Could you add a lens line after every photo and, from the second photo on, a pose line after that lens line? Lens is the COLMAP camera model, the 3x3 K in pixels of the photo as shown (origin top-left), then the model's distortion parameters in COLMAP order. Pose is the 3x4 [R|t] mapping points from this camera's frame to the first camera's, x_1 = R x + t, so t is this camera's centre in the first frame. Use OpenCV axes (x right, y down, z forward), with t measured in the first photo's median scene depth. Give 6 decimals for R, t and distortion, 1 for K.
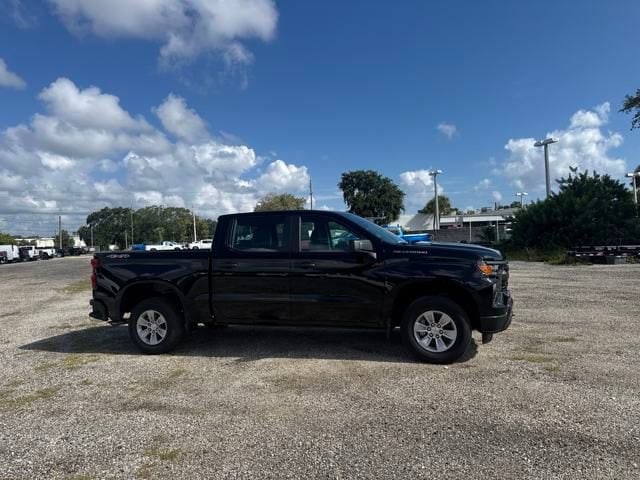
lens RADIAL K [[448.6, 0, 316.5], [0, 448.6, 255.1], [0, 0, 1]] dist [0.050838, -0.066319]
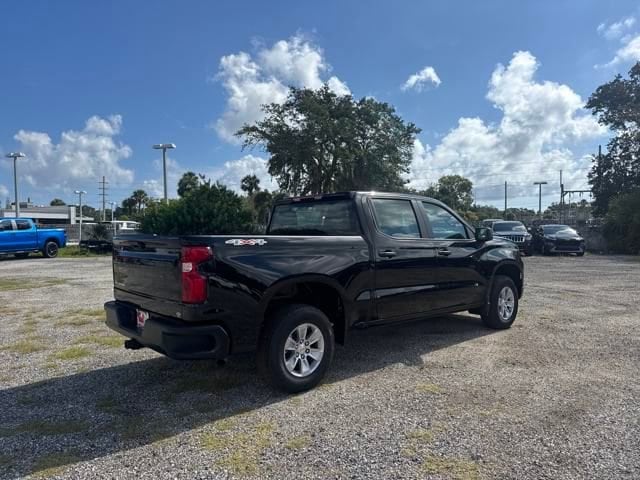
lens RADIAL K [[448.6, 0, 320.9], [0, 448.6, 244.1], [0, 0, 1]] dist [0.050838, -0.066319]
pose [[0.537974, 0.010617, 0.842895, -0.131919], [0.012160, 0.999719, -0.020354, 0.002832], [-0.842874, 0.021200, 0.537693, 0.090963]]
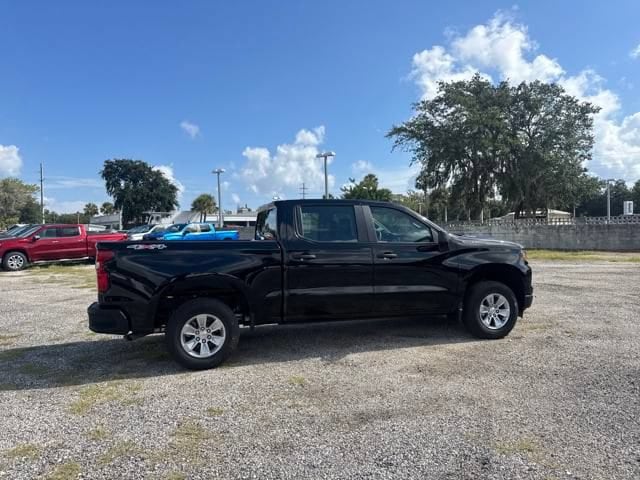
lens RADIAL K [[448.6, 0, 319.7], [0, 448.6, 249.3], [0, 0, 1]] dist [0.050838, -0.066319]
pose [[0.841576, 0.001626, 0.540136, -0.090645], [0.003760, 0.999954, -0.008868, 0.002188], [-0.540125, 0.009494, 0.841531, 0.031605]]
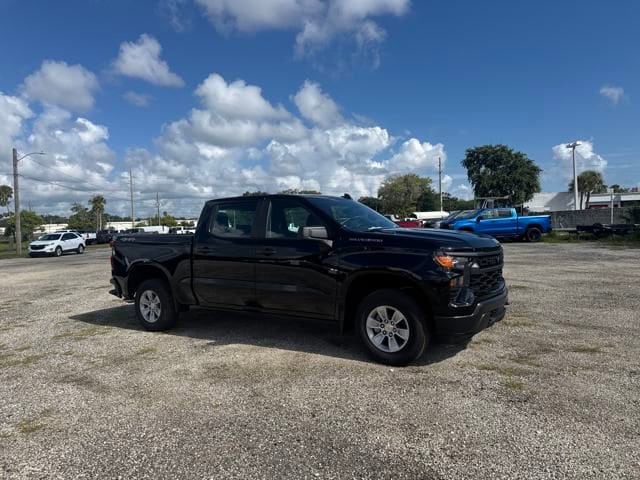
lens RADIAL K [[448.6, 0, 315.8], [0, 448.6, 254.2], [0, 0, 1]] dist [0.050838, -0.066319]
pose [[0.956313, 0.021793, -0.291532, 0.046522], [-0.010328, 0.999114, 0.040808, -0.001609], [0.292163, -0.036015, 0.955690, 0.014001]]
